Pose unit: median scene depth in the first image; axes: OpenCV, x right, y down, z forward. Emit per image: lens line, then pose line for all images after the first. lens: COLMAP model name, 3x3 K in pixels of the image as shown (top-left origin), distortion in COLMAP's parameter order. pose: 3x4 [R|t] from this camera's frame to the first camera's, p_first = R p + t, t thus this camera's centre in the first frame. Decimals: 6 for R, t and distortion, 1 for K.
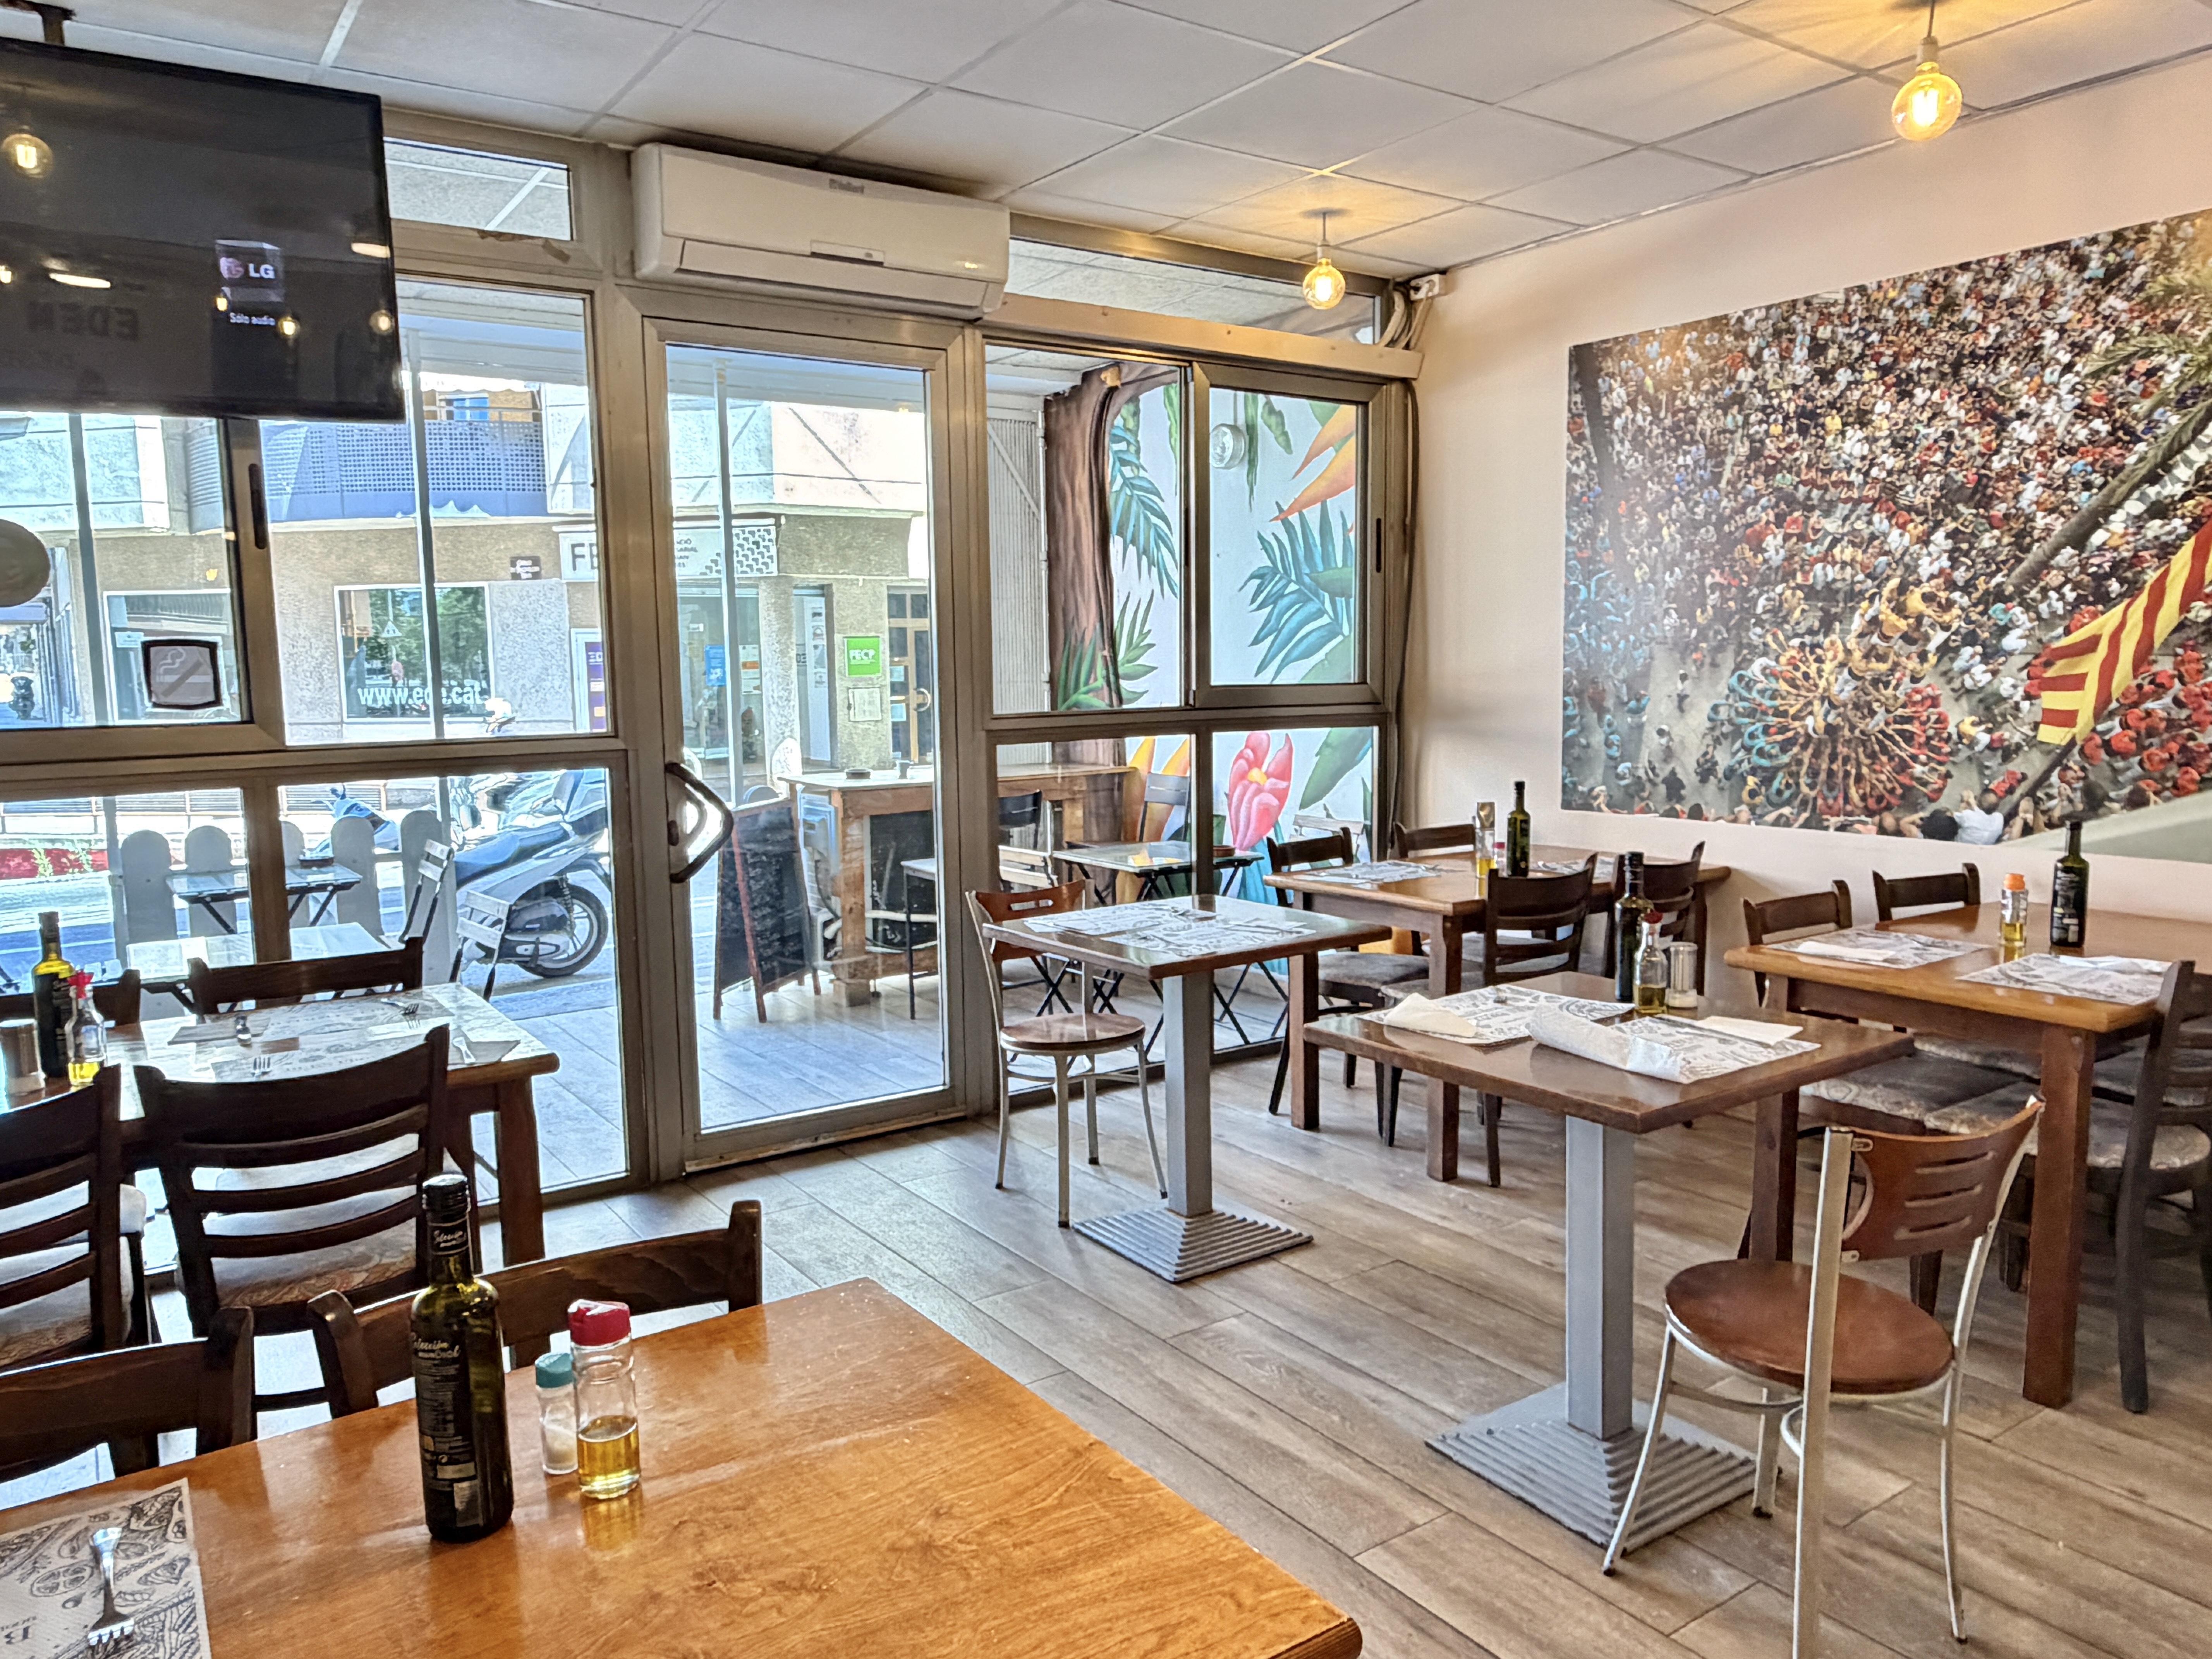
lens RADIAL K [[1543.3, 0, 1095.3], [0, 1543.3, 829.0], [0, 0, 1]] dist [-0.002305, 0.005978]
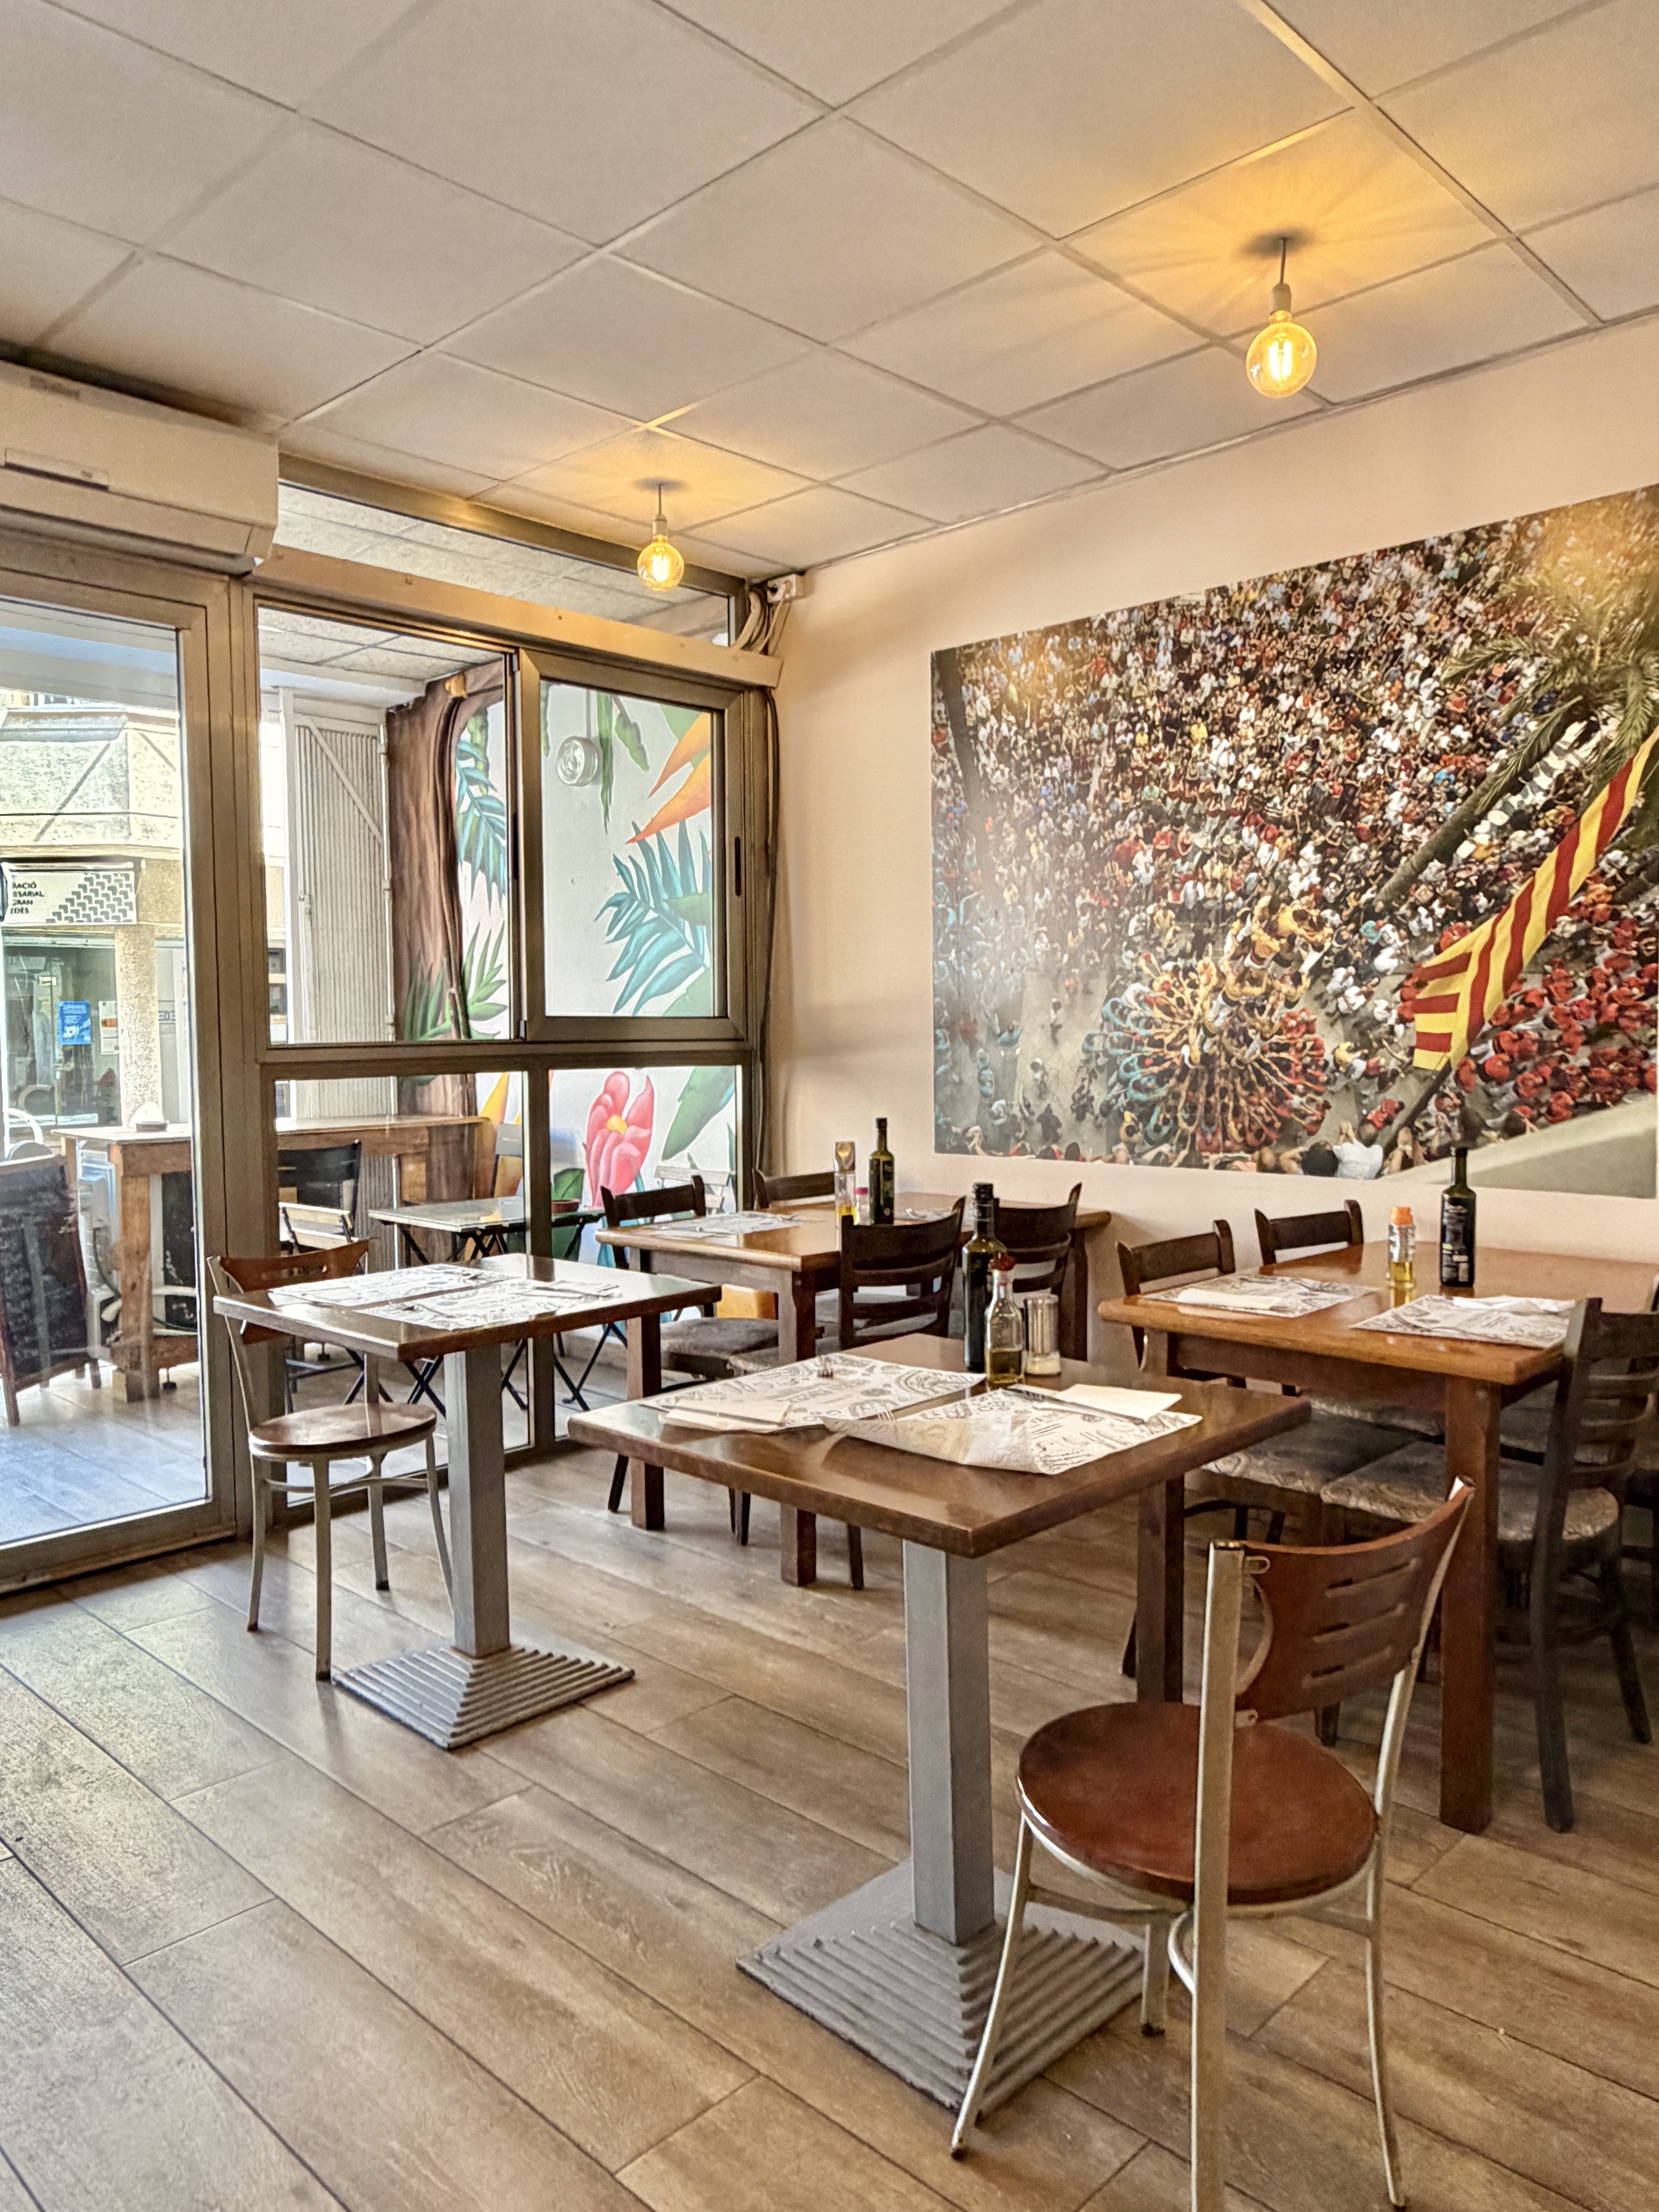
lens RADIAL K [[1543.3, 0, 820.9], [0, 1543.3, 1099.7], [0, 0, 1]] dist [-0.002305, 0.005978]
pose [[0.980840, -0.004425, 0.194765, 0.071279], [0.016541, 0.998023, -0.060627, 0.012286], [-0.194112, 0.062687, 0.978974, 0.144844]]
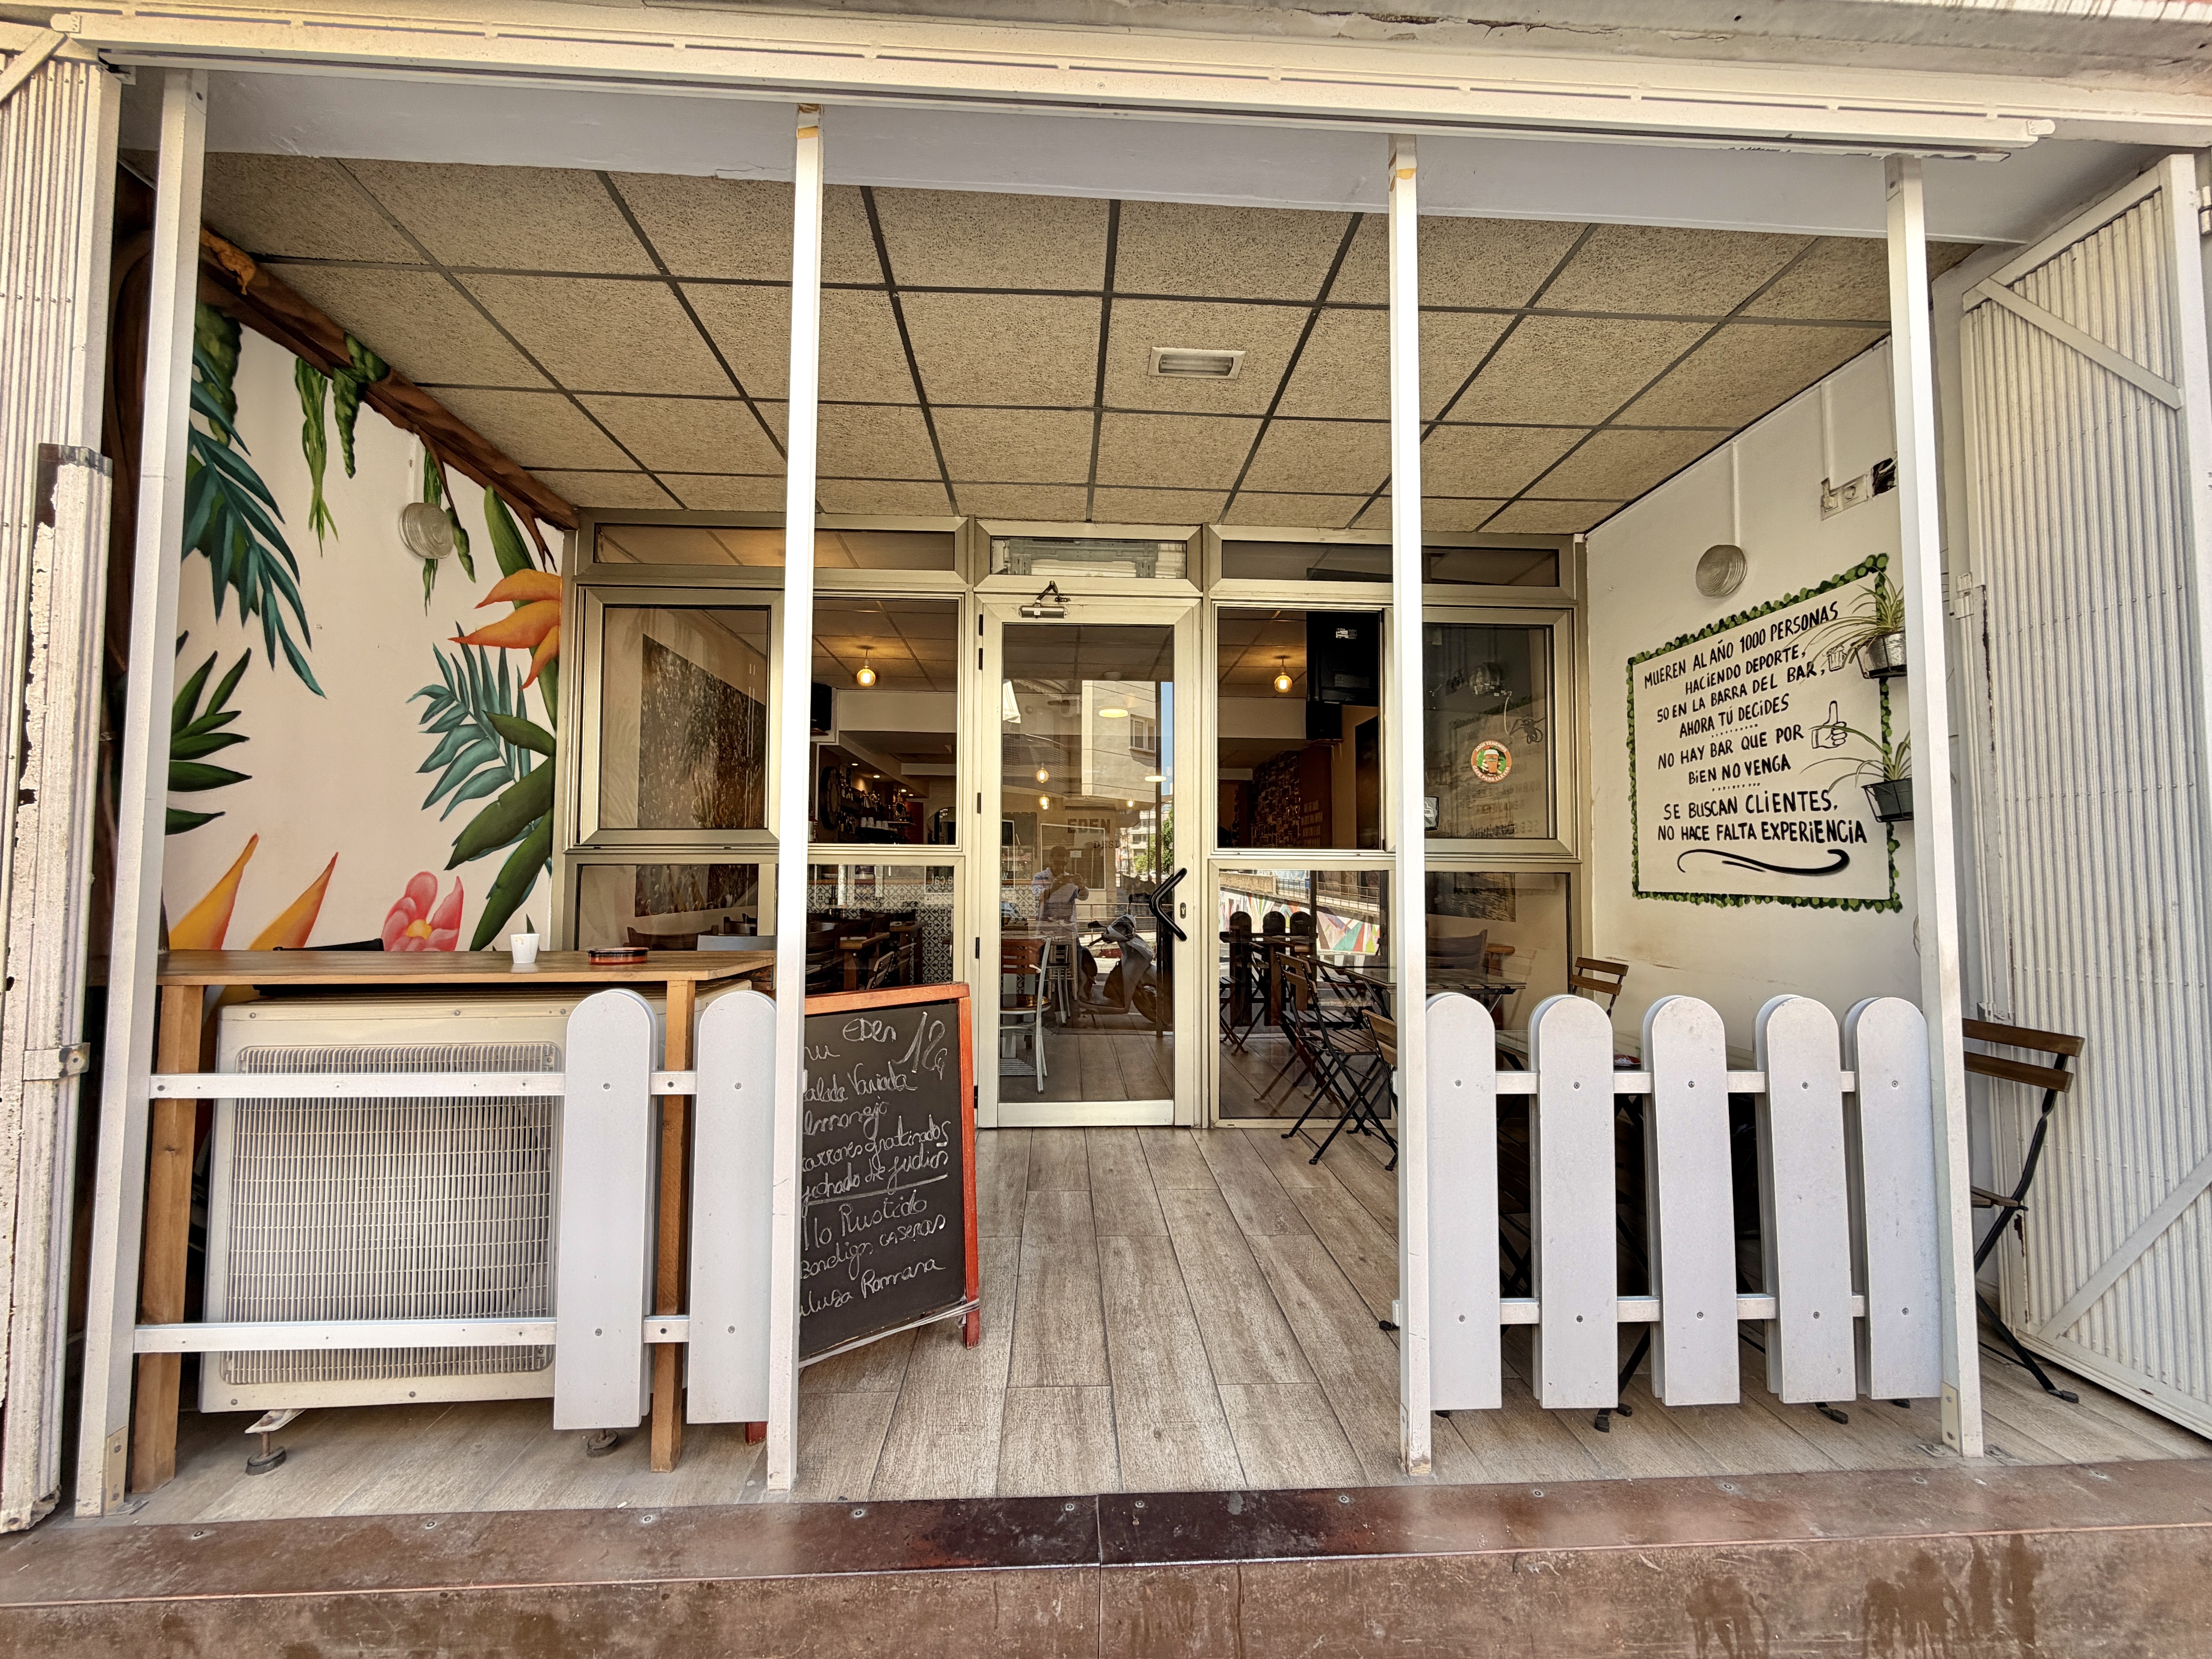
lens RADIAL K [[889.4, 0, 1109.8], [0, 889.4, 834.3], [0, 0, 1]] dist [0.002479, -0.000084]
pose [[-0.855984, 0.043155, 0.515198, -0.708560], [0.071335, 0.996837, 0.035023, -0.116041], [-0.512057, 0.066731, -0.856355, 1.869494]]
